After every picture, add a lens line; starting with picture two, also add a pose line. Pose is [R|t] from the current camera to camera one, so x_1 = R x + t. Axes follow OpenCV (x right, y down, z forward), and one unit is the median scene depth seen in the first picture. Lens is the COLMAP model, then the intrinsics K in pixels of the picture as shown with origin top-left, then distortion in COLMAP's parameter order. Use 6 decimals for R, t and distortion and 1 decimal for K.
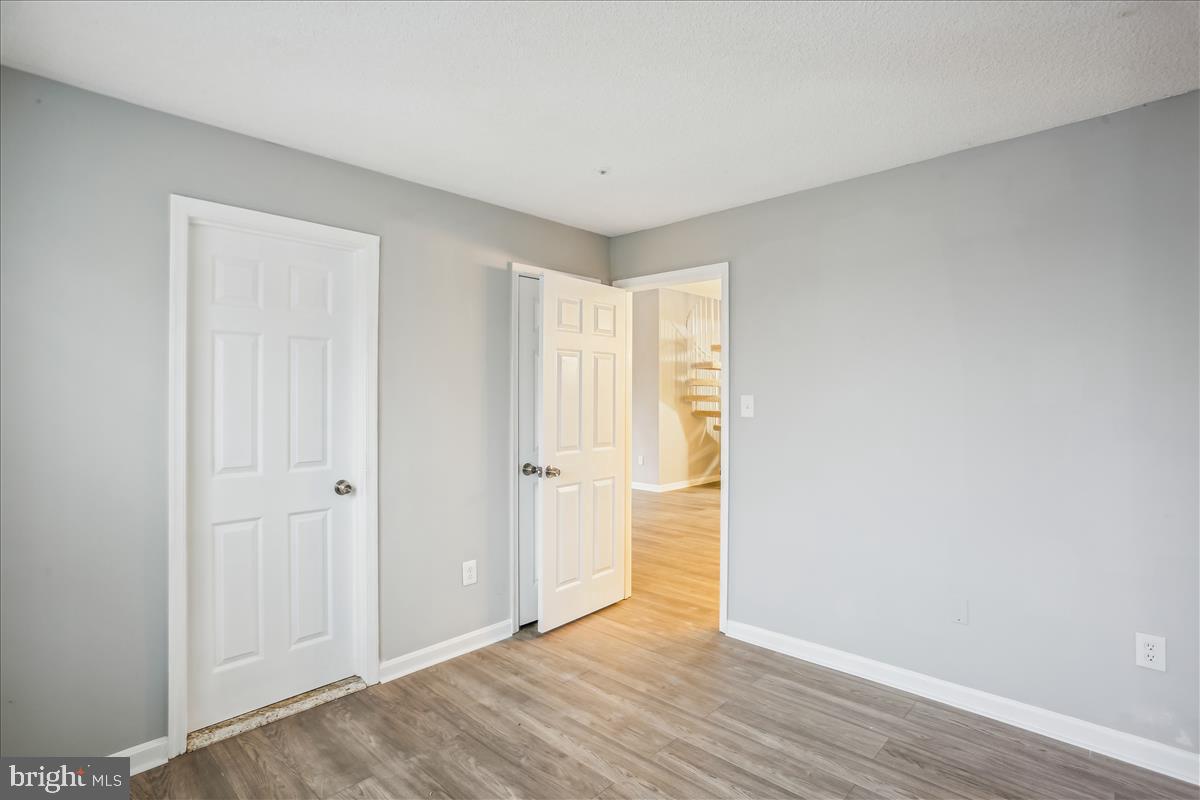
lens RADIAL K [[585.6, 0, 599.0], [0, 585.6, 391.2], [0, 0, 1]] dist [-0.046216, 0.027435]
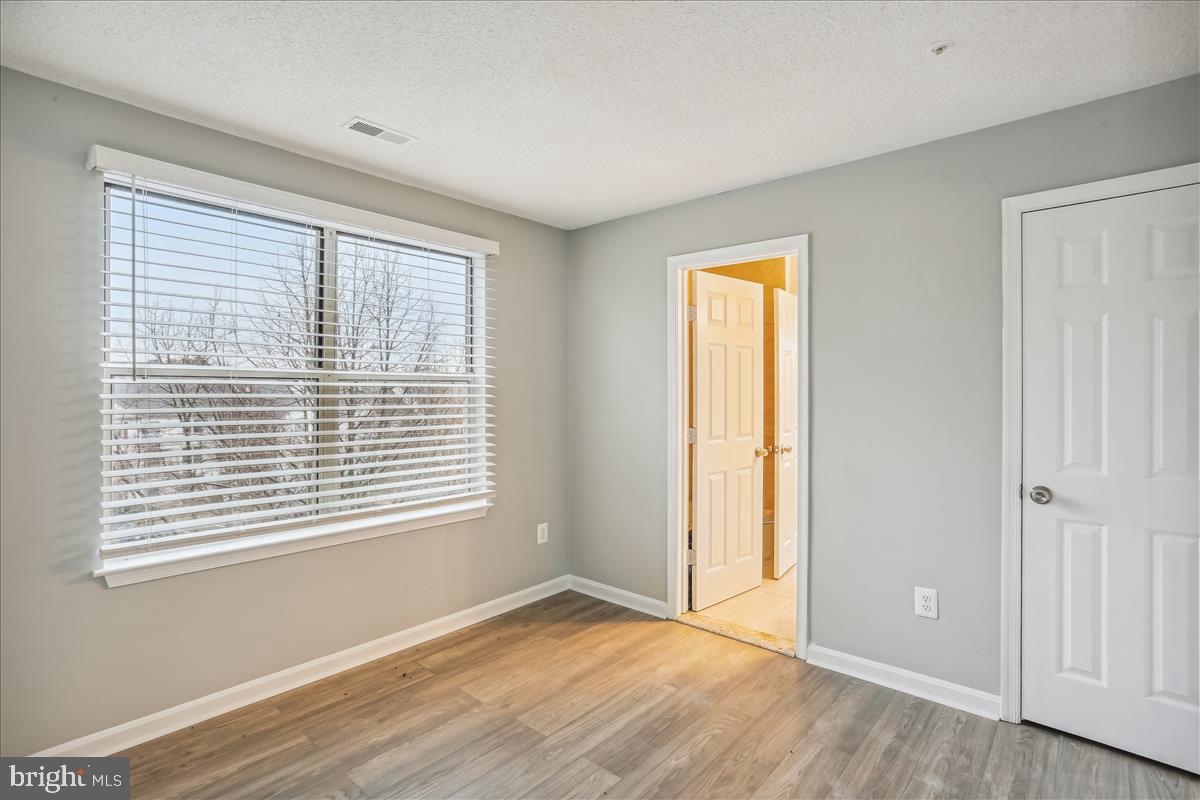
lens RADIAL K [[585.6, 0, 599.0], [0, 585.6, 391.2], [0, 0, 1]] dist [-0.046216, 0.027435]
pose [[0.037595, 0.008966, -0.999253, 0.632604], [0.019085, 0.999771, 0.009689, -0.007675], [0.999111, -0.019435, 0.037415, 0.562087]]
